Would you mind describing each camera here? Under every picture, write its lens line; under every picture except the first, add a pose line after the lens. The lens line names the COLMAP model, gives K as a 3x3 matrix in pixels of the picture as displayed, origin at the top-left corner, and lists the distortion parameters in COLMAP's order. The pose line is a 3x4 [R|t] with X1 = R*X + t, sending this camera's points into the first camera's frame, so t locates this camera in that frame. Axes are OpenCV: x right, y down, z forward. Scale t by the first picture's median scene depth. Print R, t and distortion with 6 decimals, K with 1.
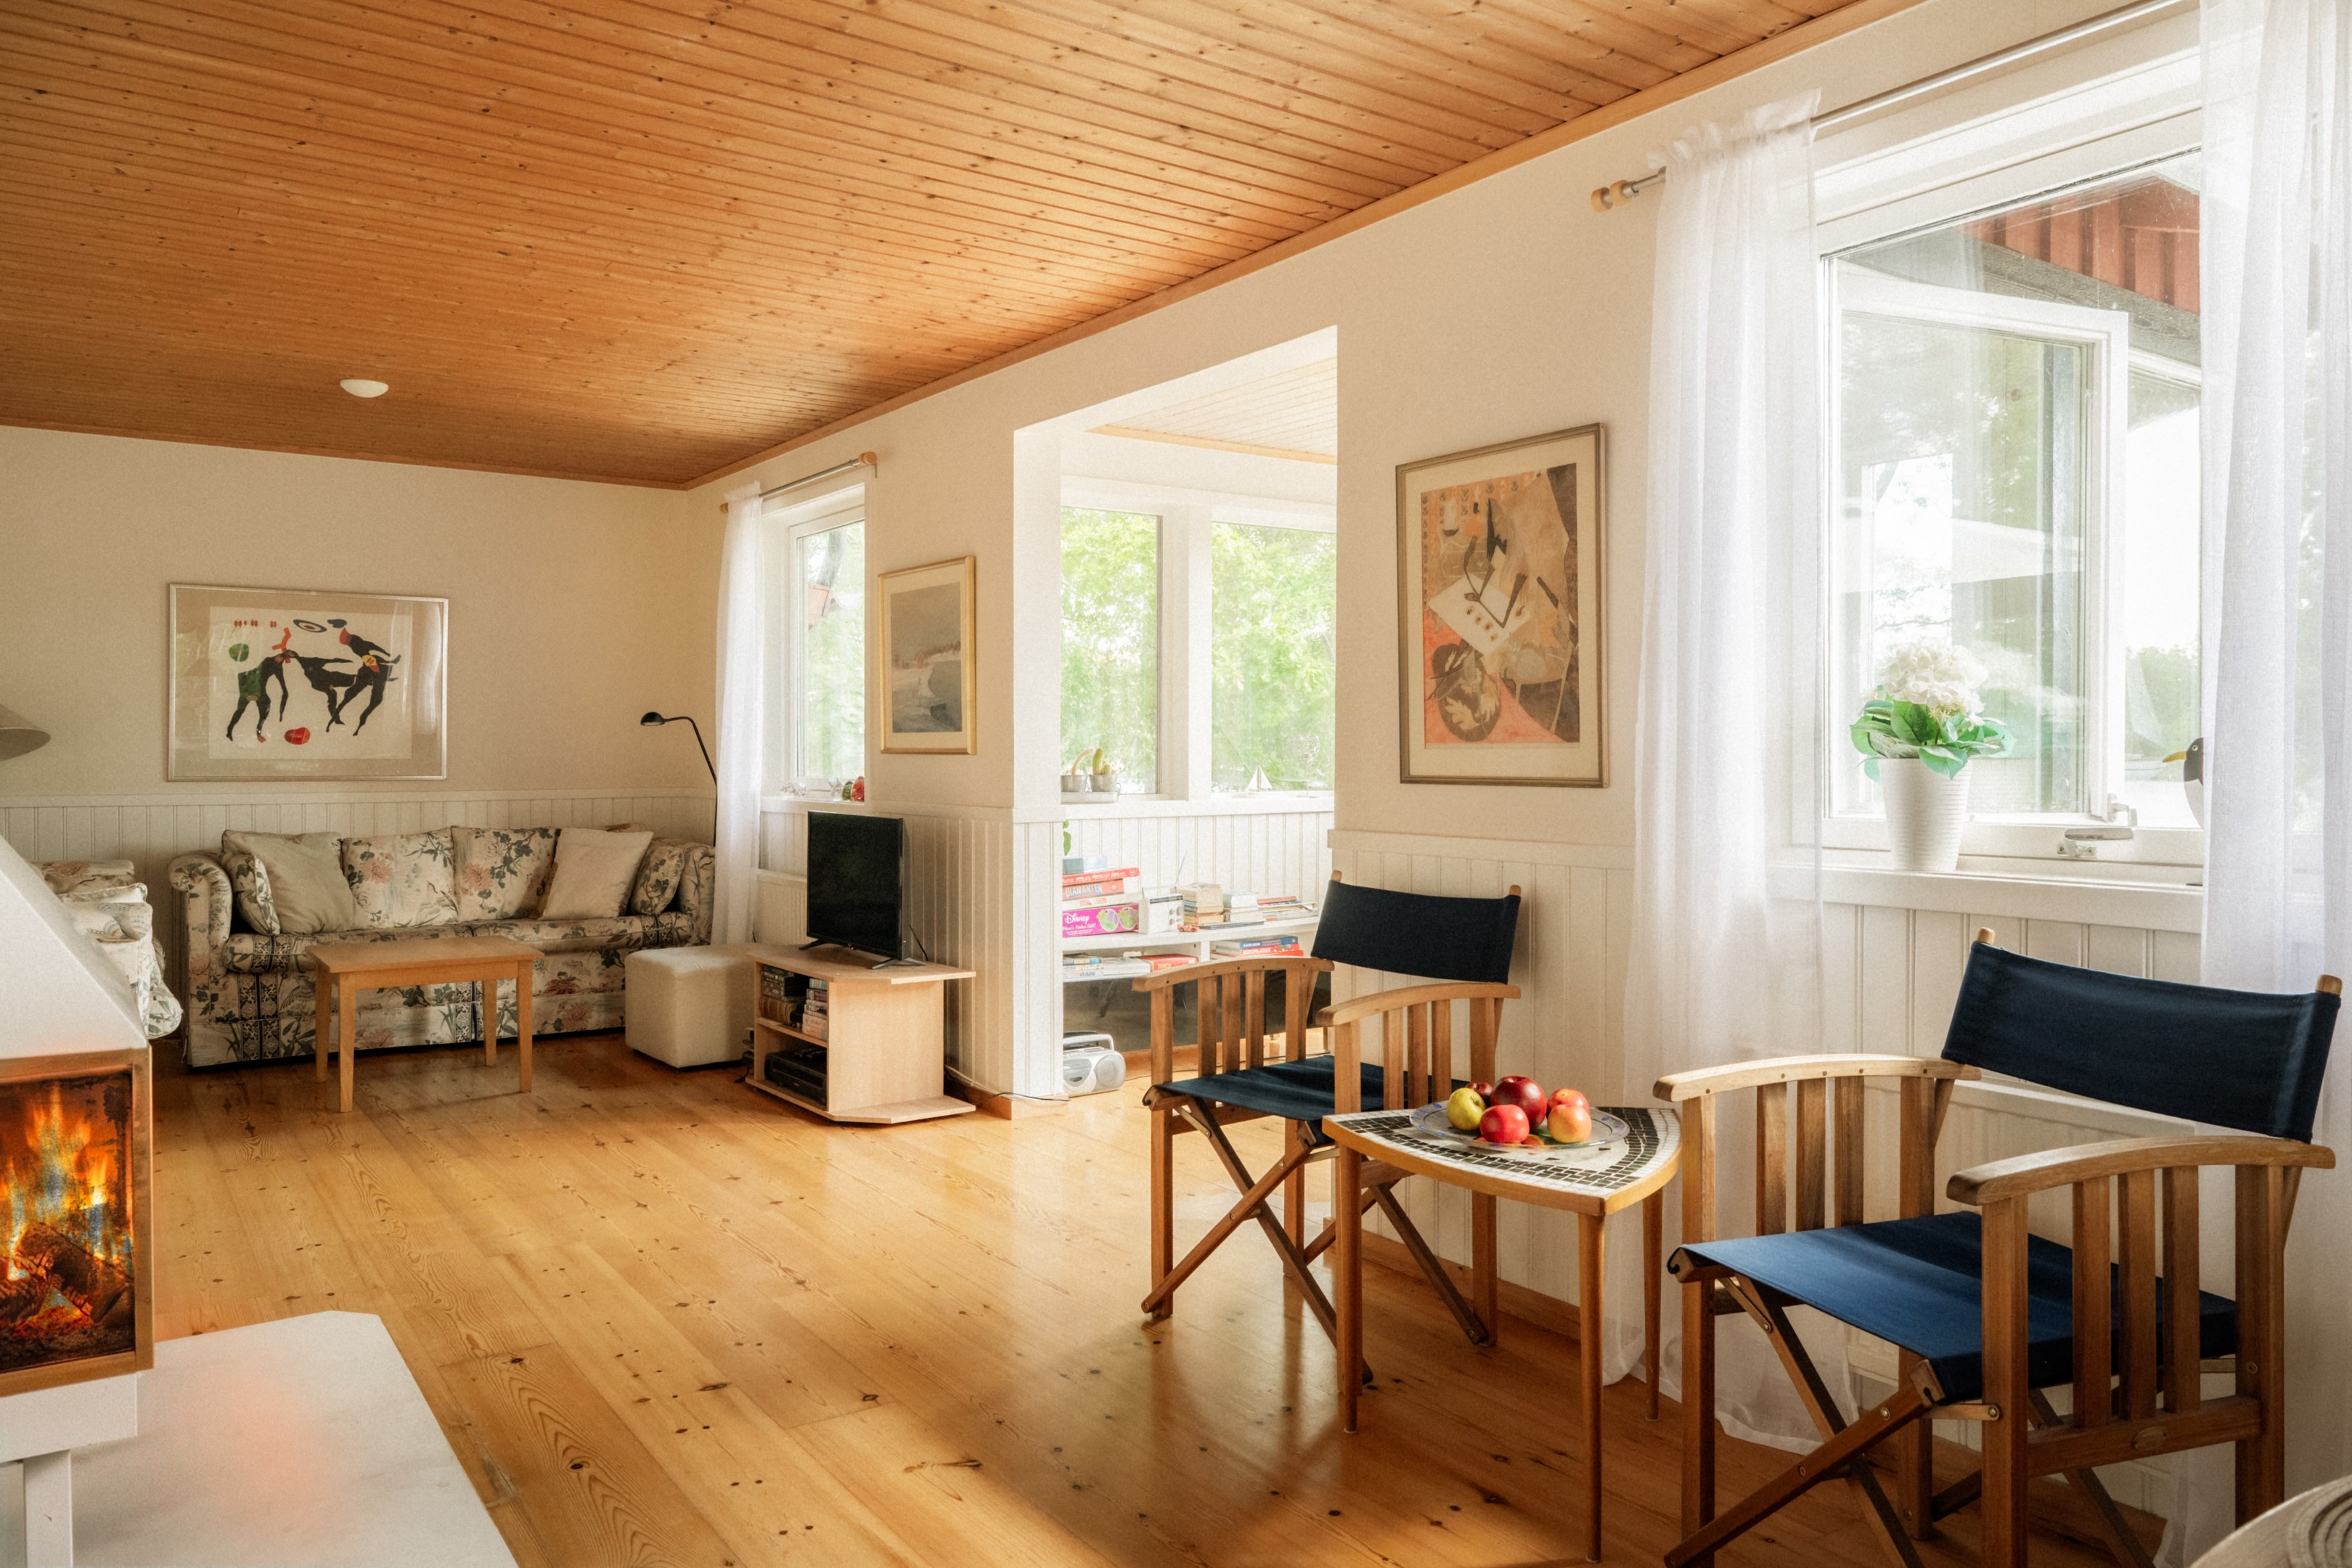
lens RADIAL K [[1621.1, 0, 1164.1], [0, 1621.1, 763.0], [0, 0, 1]] dist [-0.004030, -0.004807]
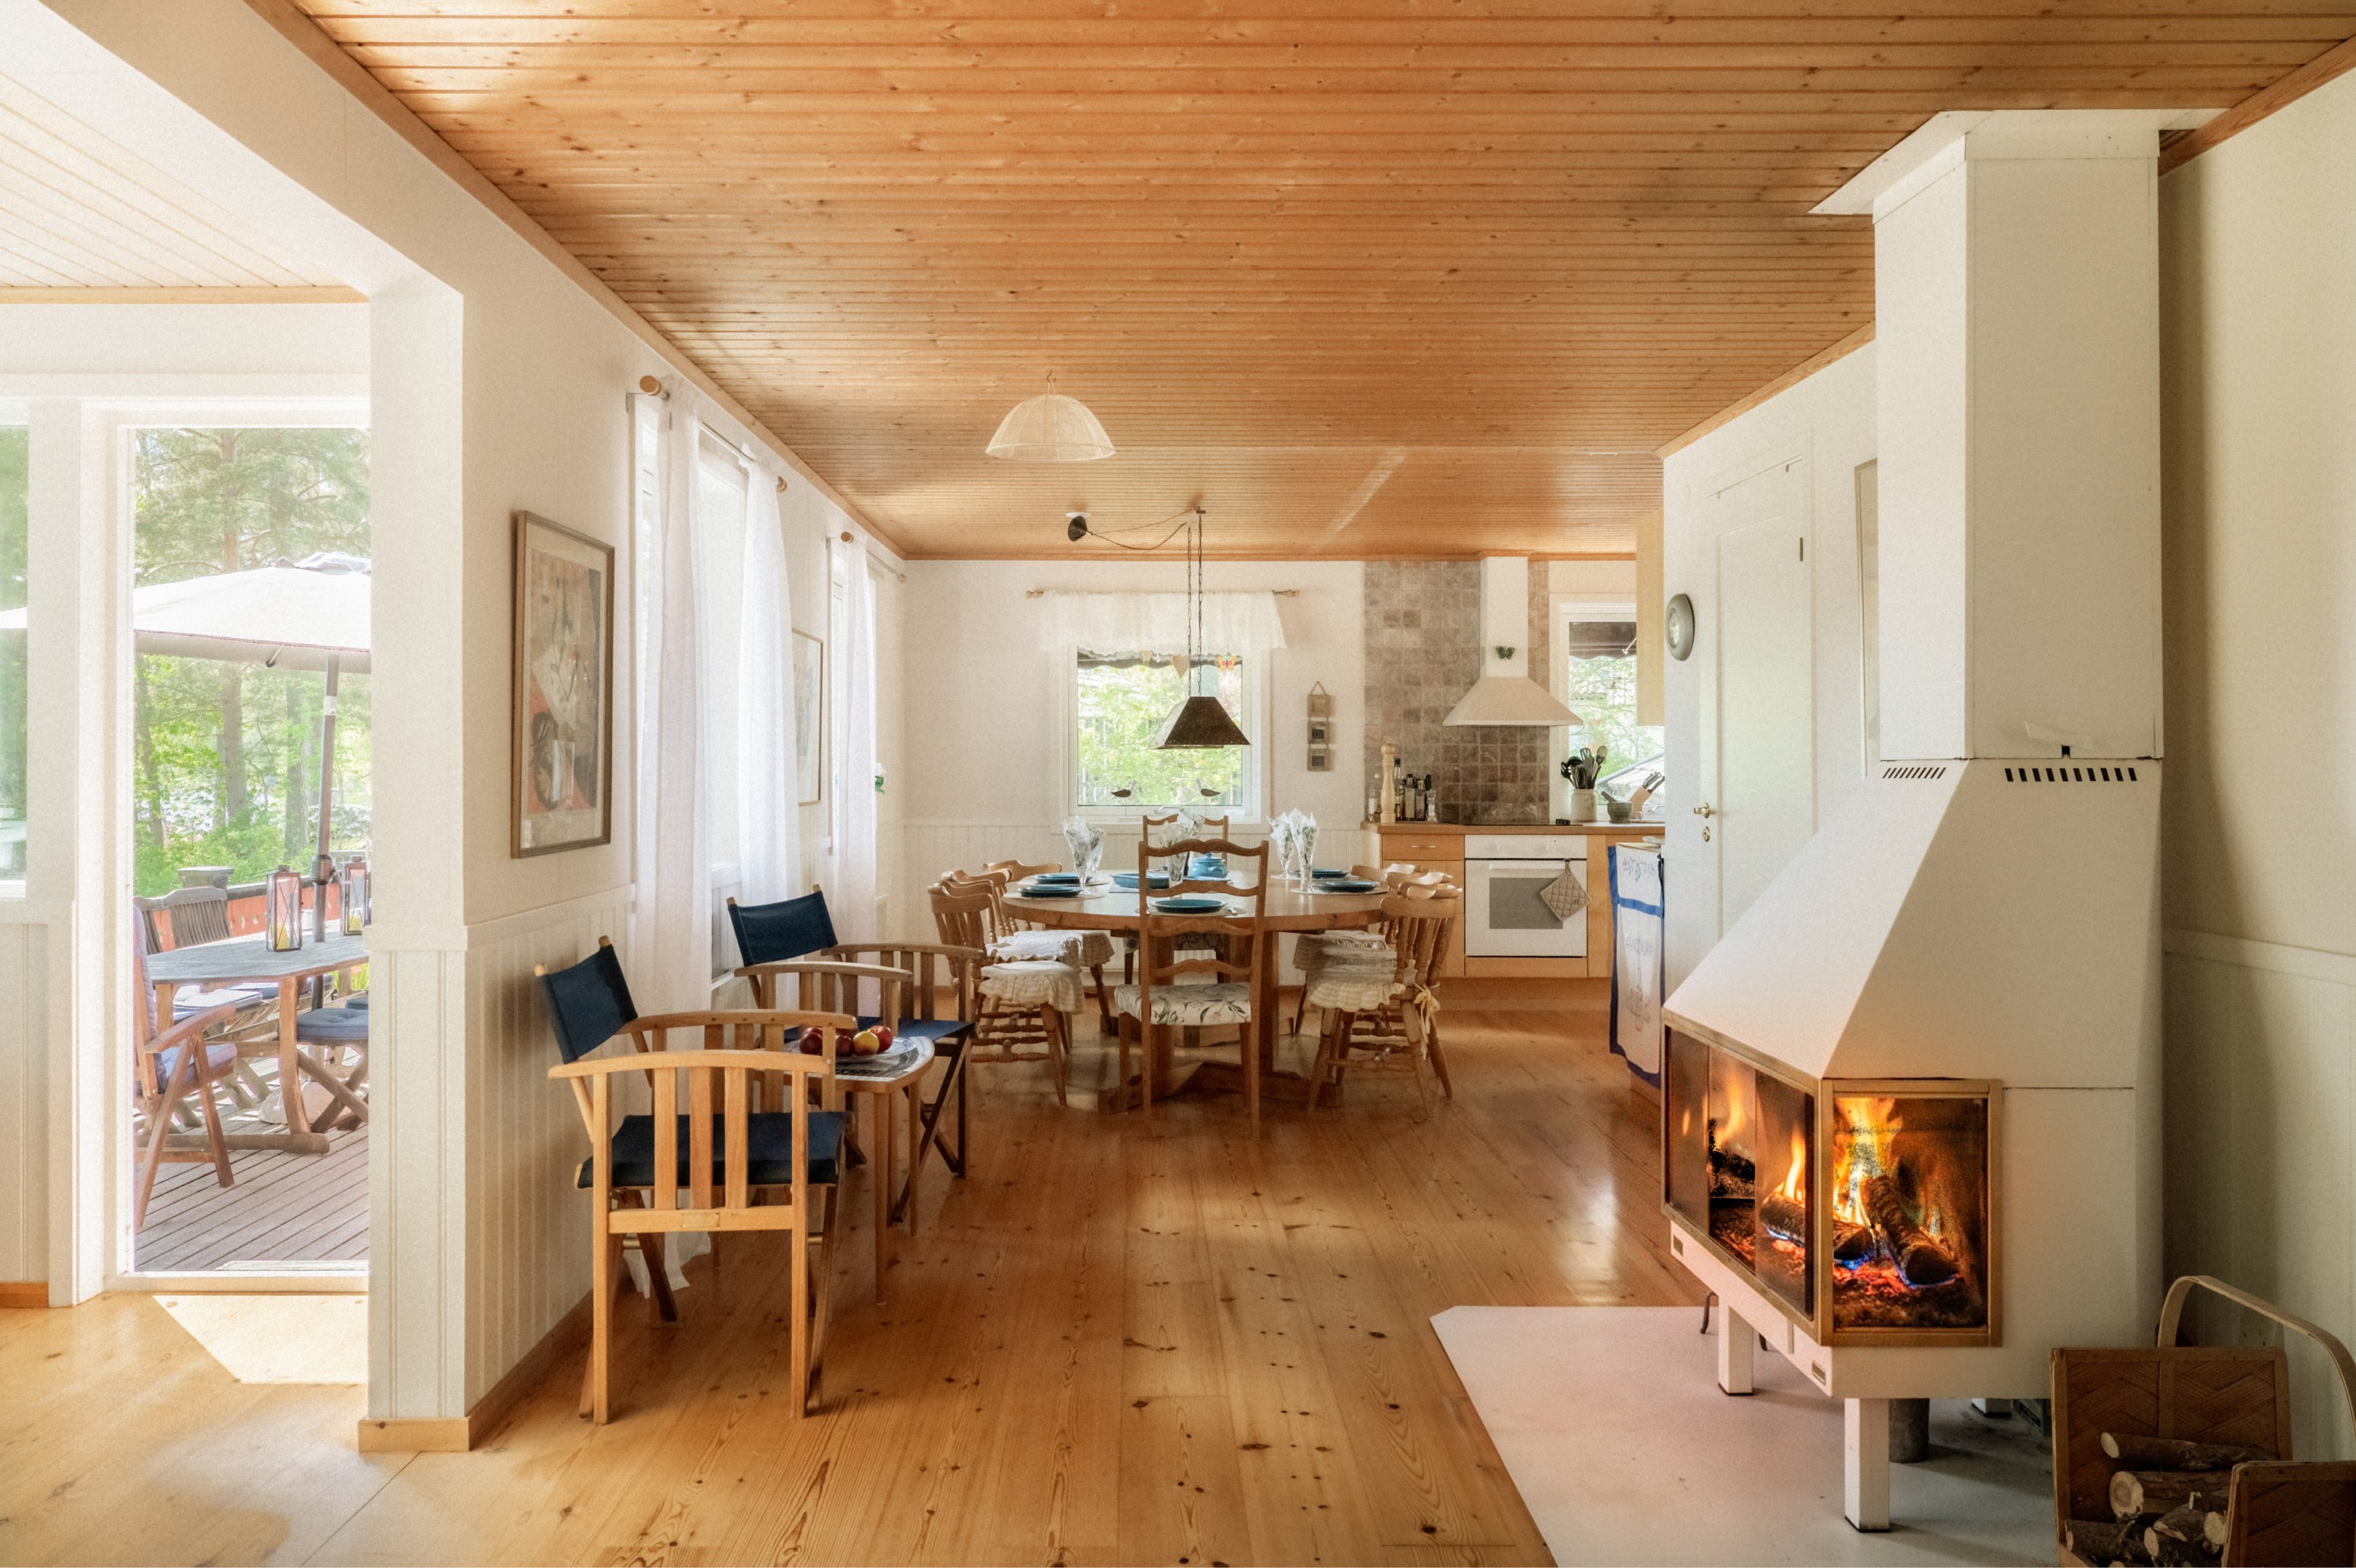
lens RADIAL K [[1692.3, 0, 1164.2], [0, 1692.3, 748.8], [0, 0, 1]] dist [0.025912, 0.005664]
pose [[-0.835149, 0.005964, 0.549992, -0.725146], [0.006233, 0.999980, -0.001379, -0.048237], [-0.549989, 0.002276, -0.835169, 1.697649]]
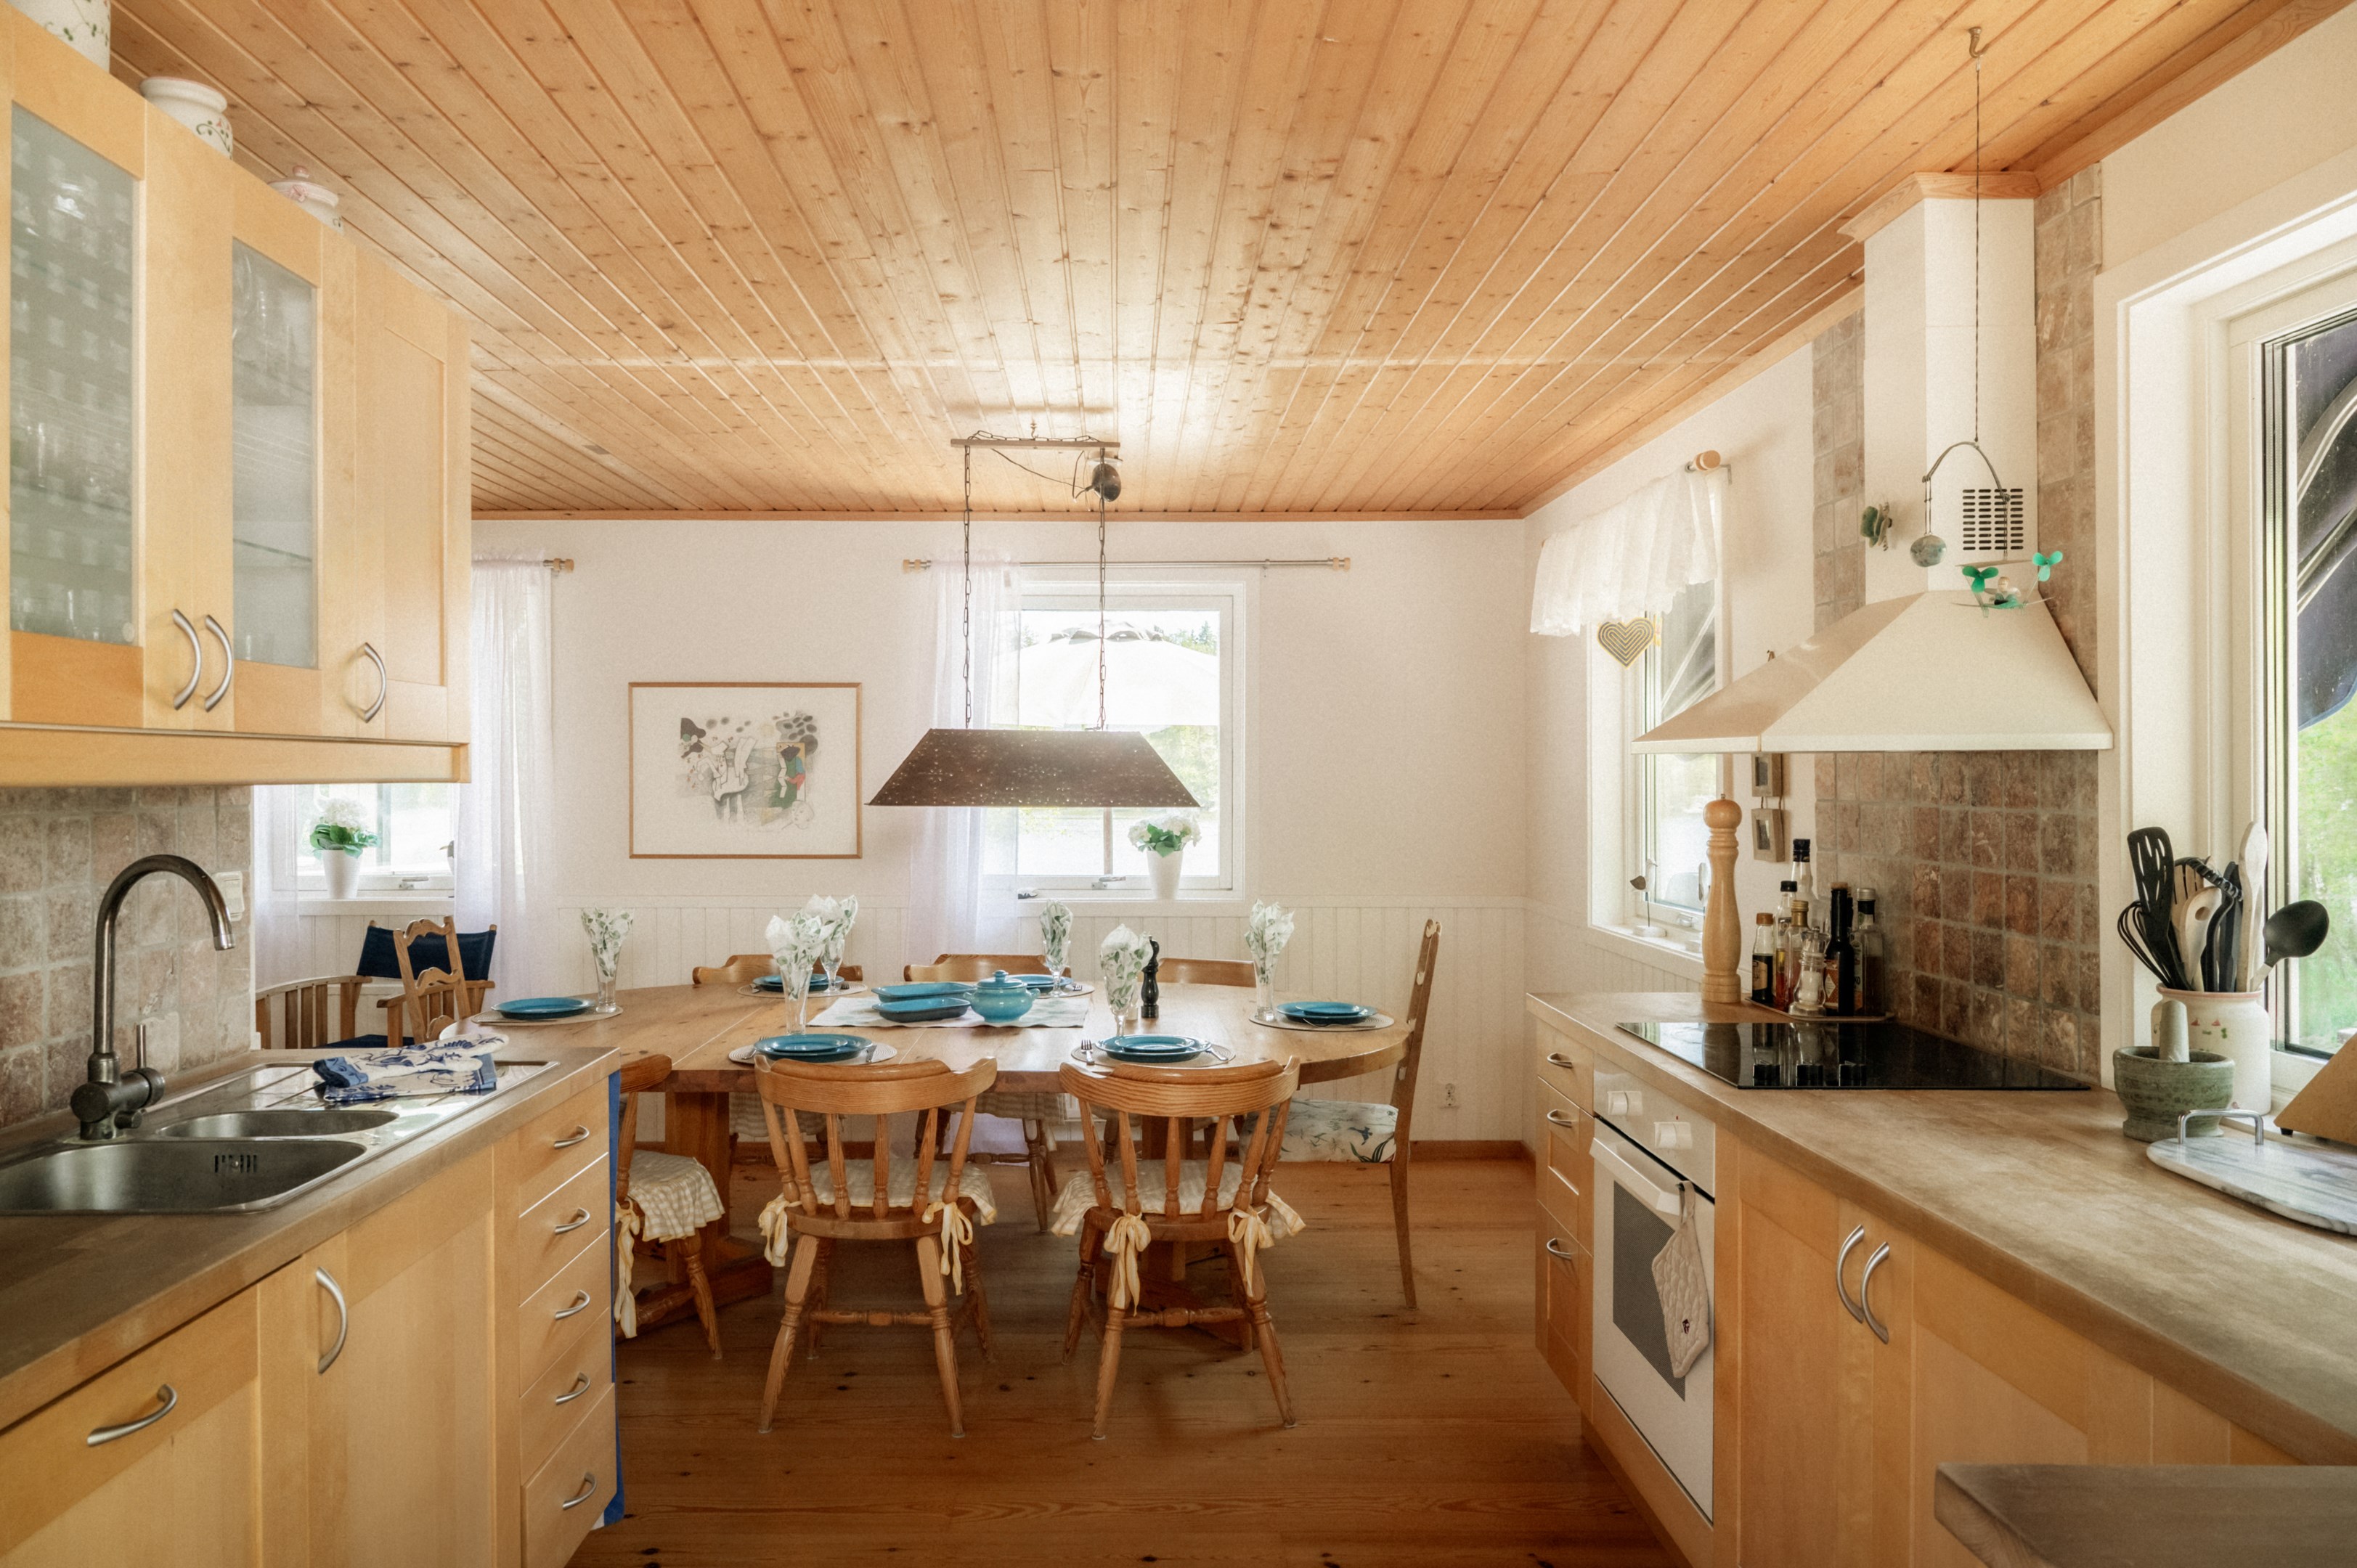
lens RADIAL K [[1624.4, 0, 1169.0], [0, 1624.4, 774.1], [0, 0, 1]] dist [-0.004030, -0.004807]
pose [[0.557809, 0.001146, 0.829969, -0.593393], [0.004217, 0.999982, -0.004215, -0.071146], [-0.829959, 0.005851, 0.557794, -0.947198]]
